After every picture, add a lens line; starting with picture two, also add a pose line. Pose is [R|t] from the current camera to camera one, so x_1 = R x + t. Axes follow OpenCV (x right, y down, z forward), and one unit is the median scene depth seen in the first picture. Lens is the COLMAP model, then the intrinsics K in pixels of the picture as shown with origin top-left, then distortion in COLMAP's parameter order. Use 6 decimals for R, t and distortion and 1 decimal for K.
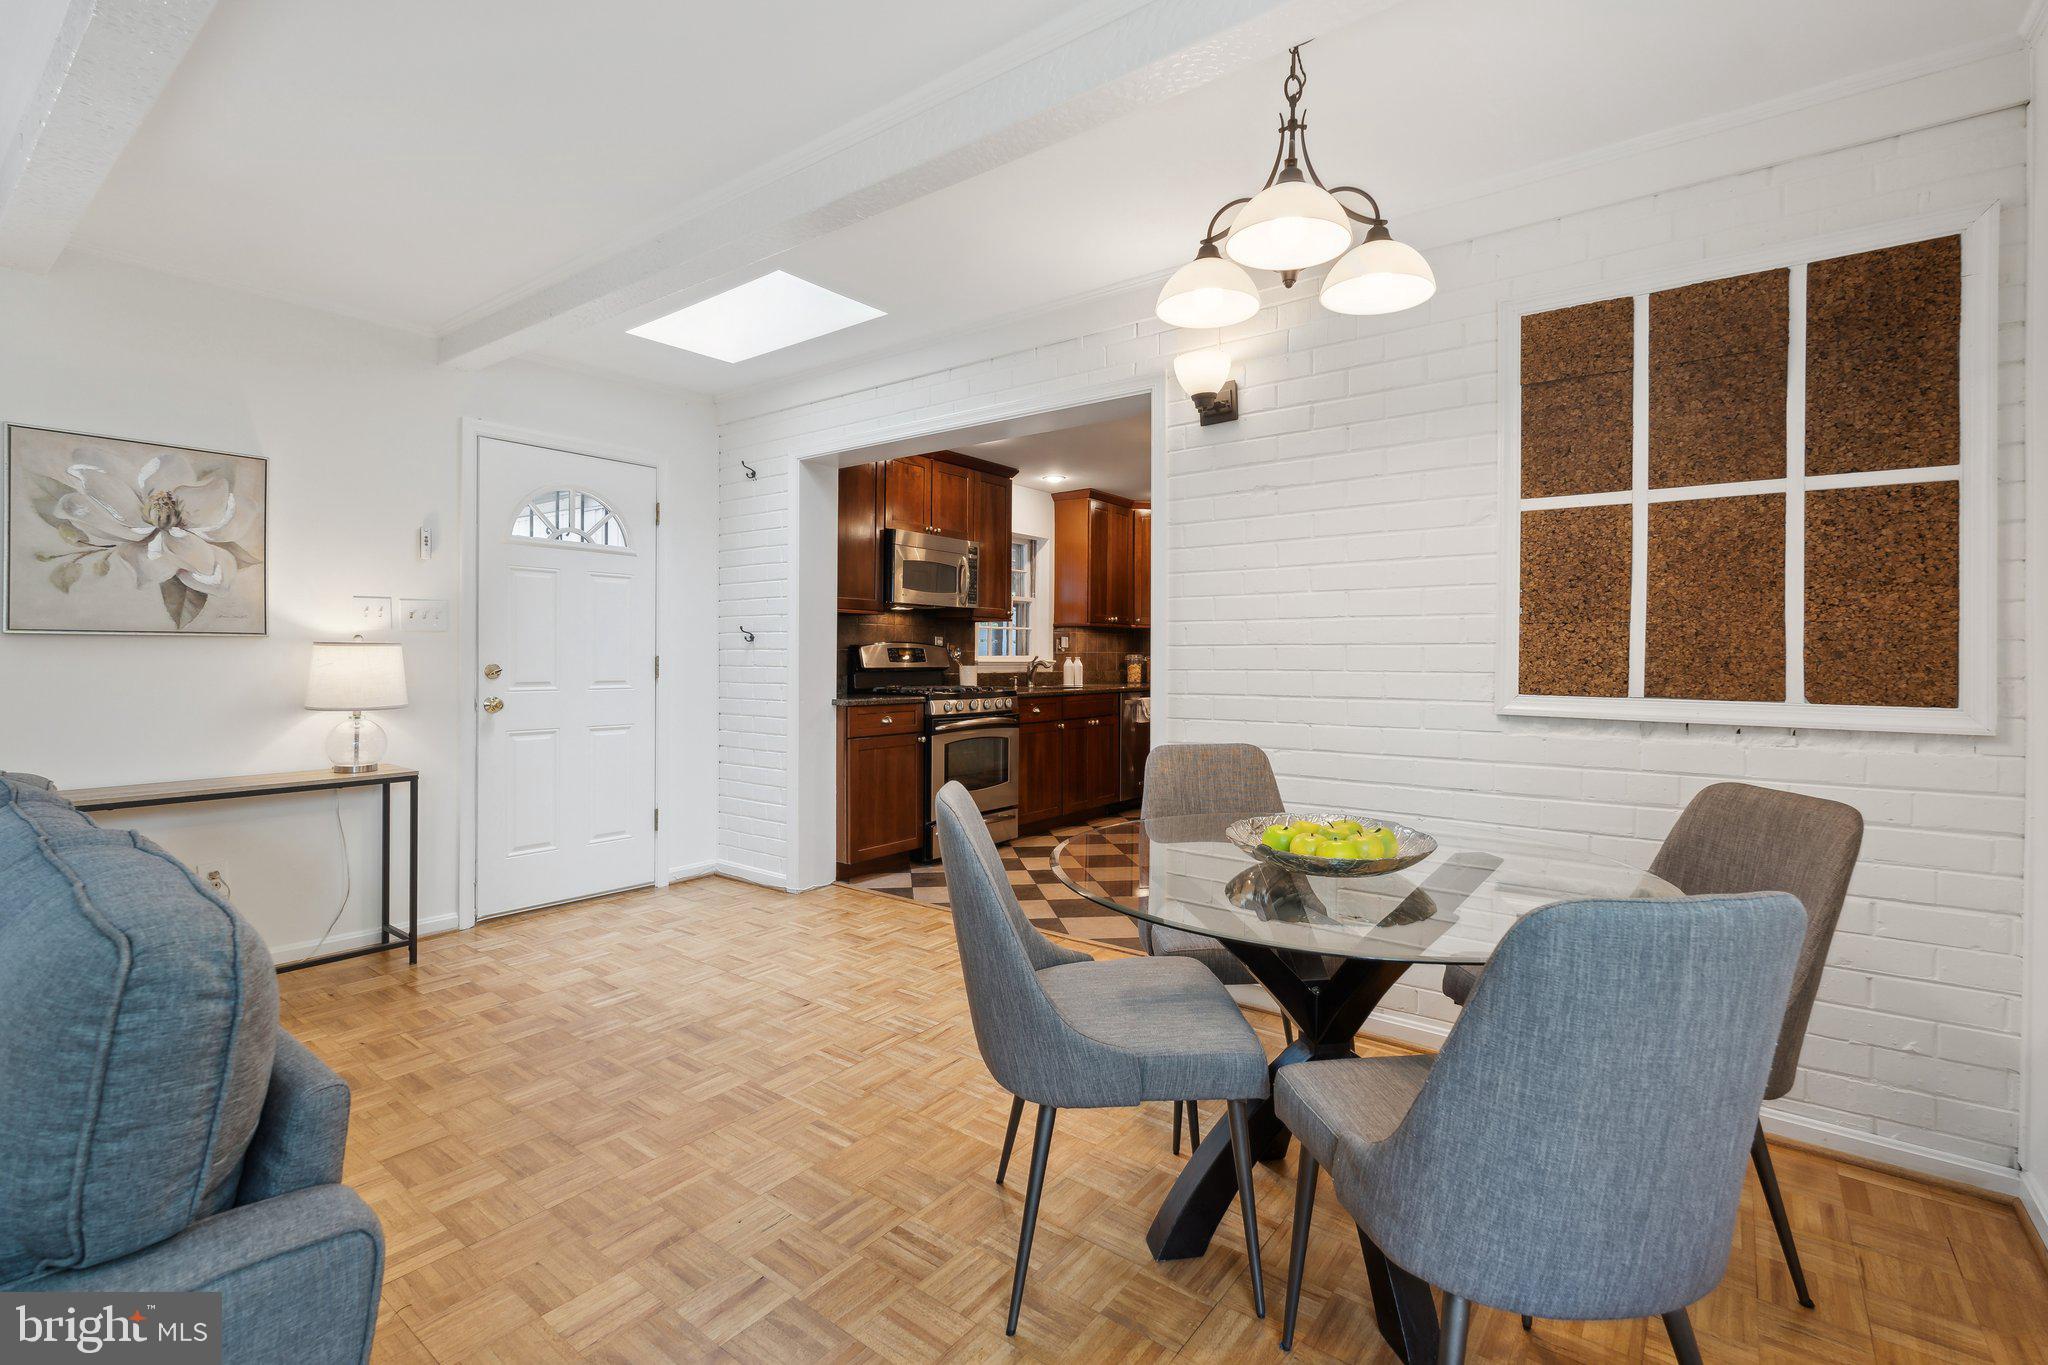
lens RADIAL K [[923.2, 0, 1022.8], [0, 923.2, 655.3], [0, 0, 1]] dist [-0.000721, 0.000477]
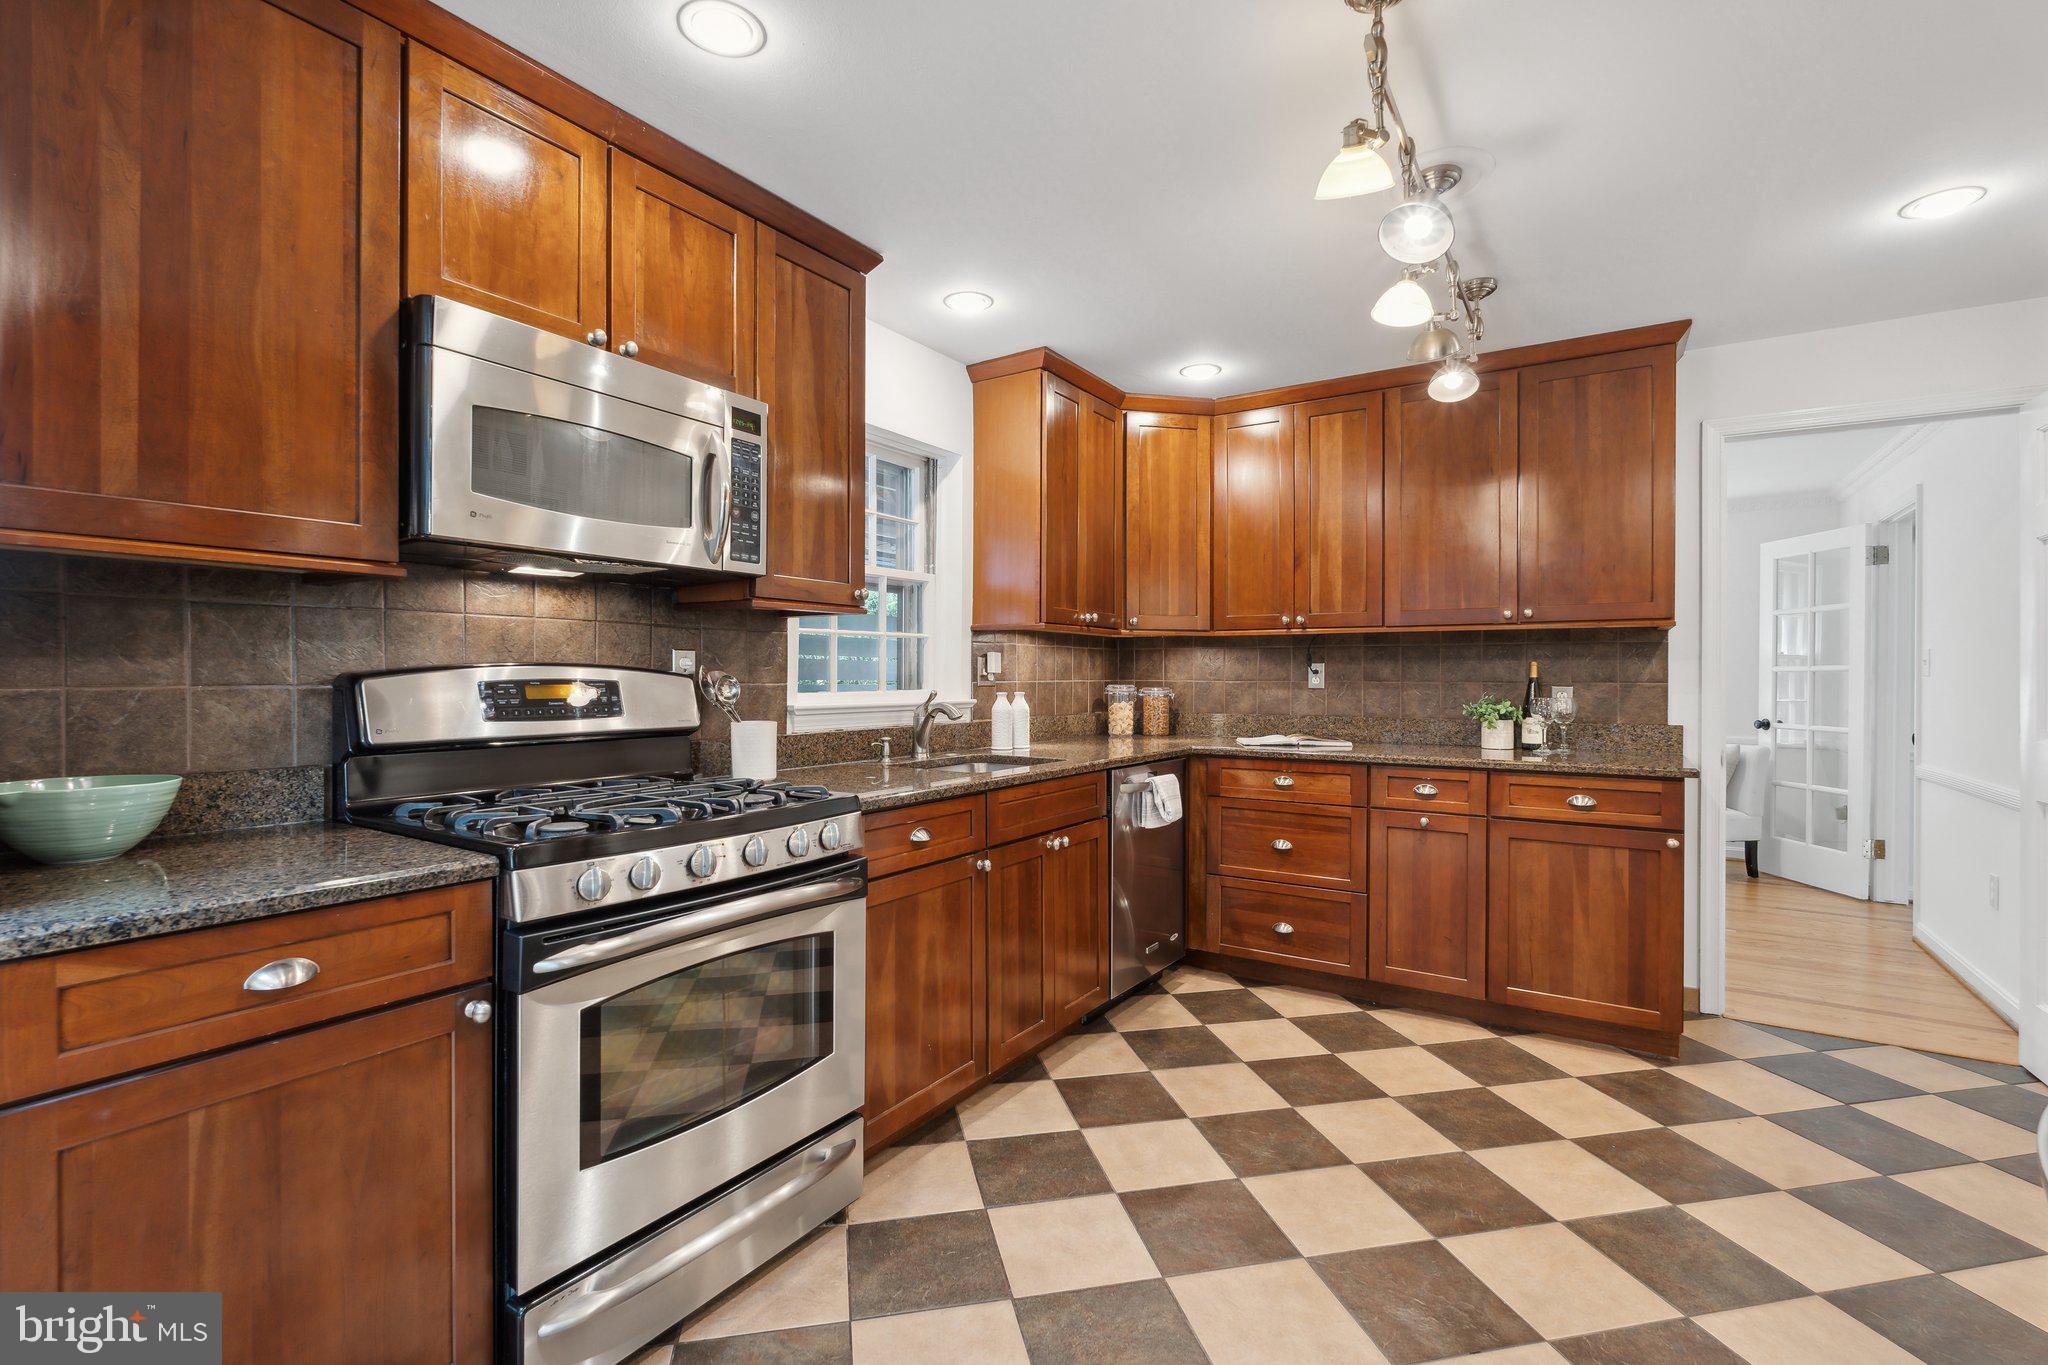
lens RADIAL K [[924.2, 0, 1024.0], [0, 924.2, 682.5], [0, 0, 1]] dist [-0.000557, 0.000053]
pose [[0.997449, -0.003408, 0.071300, 0.027129], [0.002756, 0.999954, 0.009235, -0.008406], [-0.071328, -0.009015, 0.997412, 0.523590]]
